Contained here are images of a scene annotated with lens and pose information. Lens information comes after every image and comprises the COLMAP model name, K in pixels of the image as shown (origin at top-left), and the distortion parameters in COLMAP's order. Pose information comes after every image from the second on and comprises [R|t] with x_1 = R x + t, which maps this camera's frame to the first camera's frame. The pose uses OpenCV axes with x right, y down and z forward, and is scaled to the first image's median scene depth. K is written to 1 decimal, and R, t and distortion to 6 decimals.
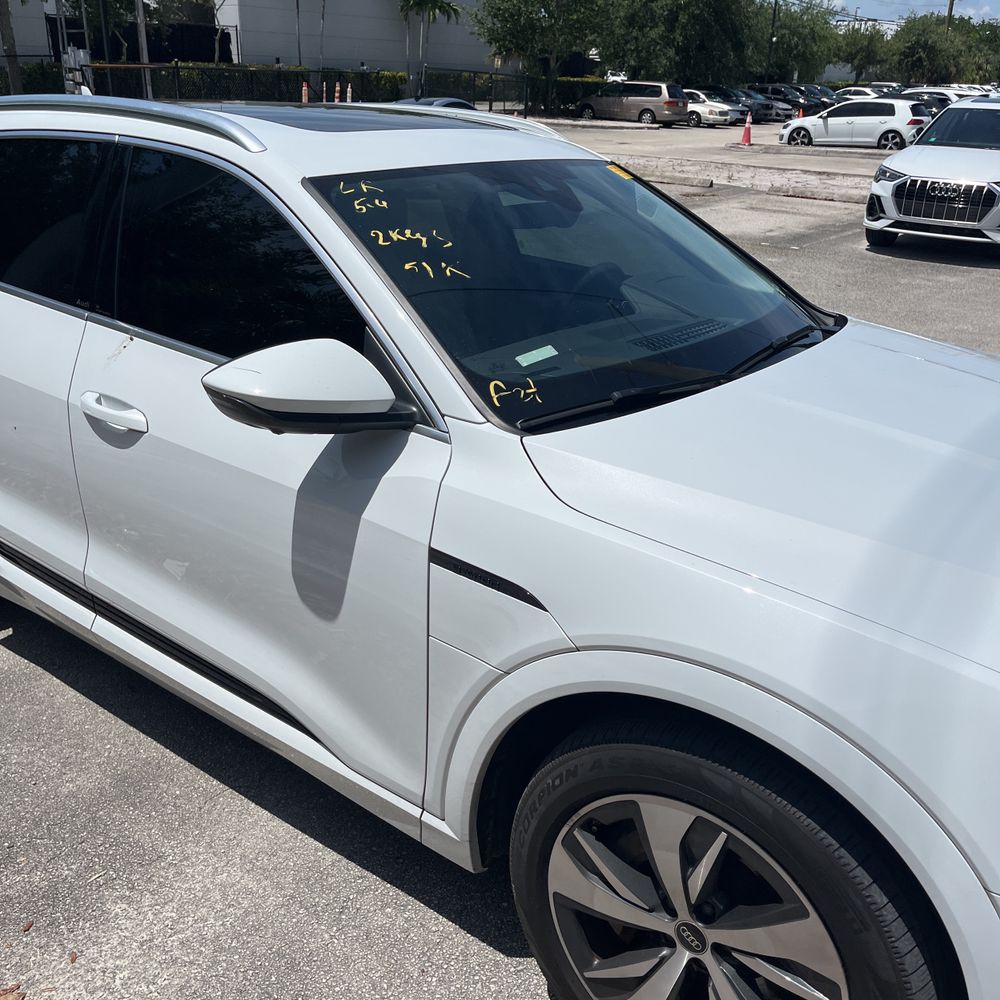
lens RADIAL K [[1002.4, 0, 499.2], [0, 1002.4, 506.4], [0, 0, 1]] dist [0.064781, -0.078819]
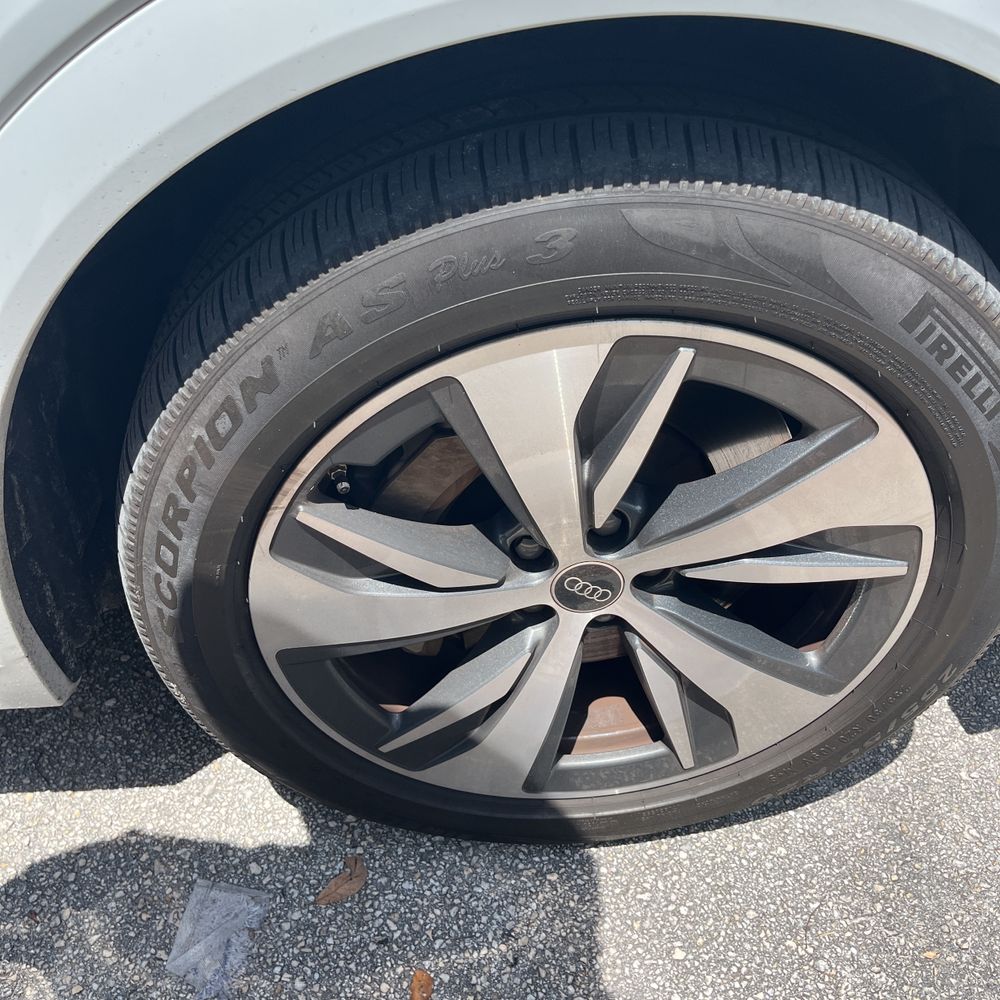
lens RADIAL K [[1002.4, 0, 499.2], [0, 1002.4, 506.4], [0, 0, 1]] dist [0.064781, -0.078819]
pose [[0.753700, -0.451818, 0.477280, -0.060867], [0.242403, 0.866121, 0.437122, 0.160637], [-0.610882, -0.213765, 0.762318, 0.644988]]
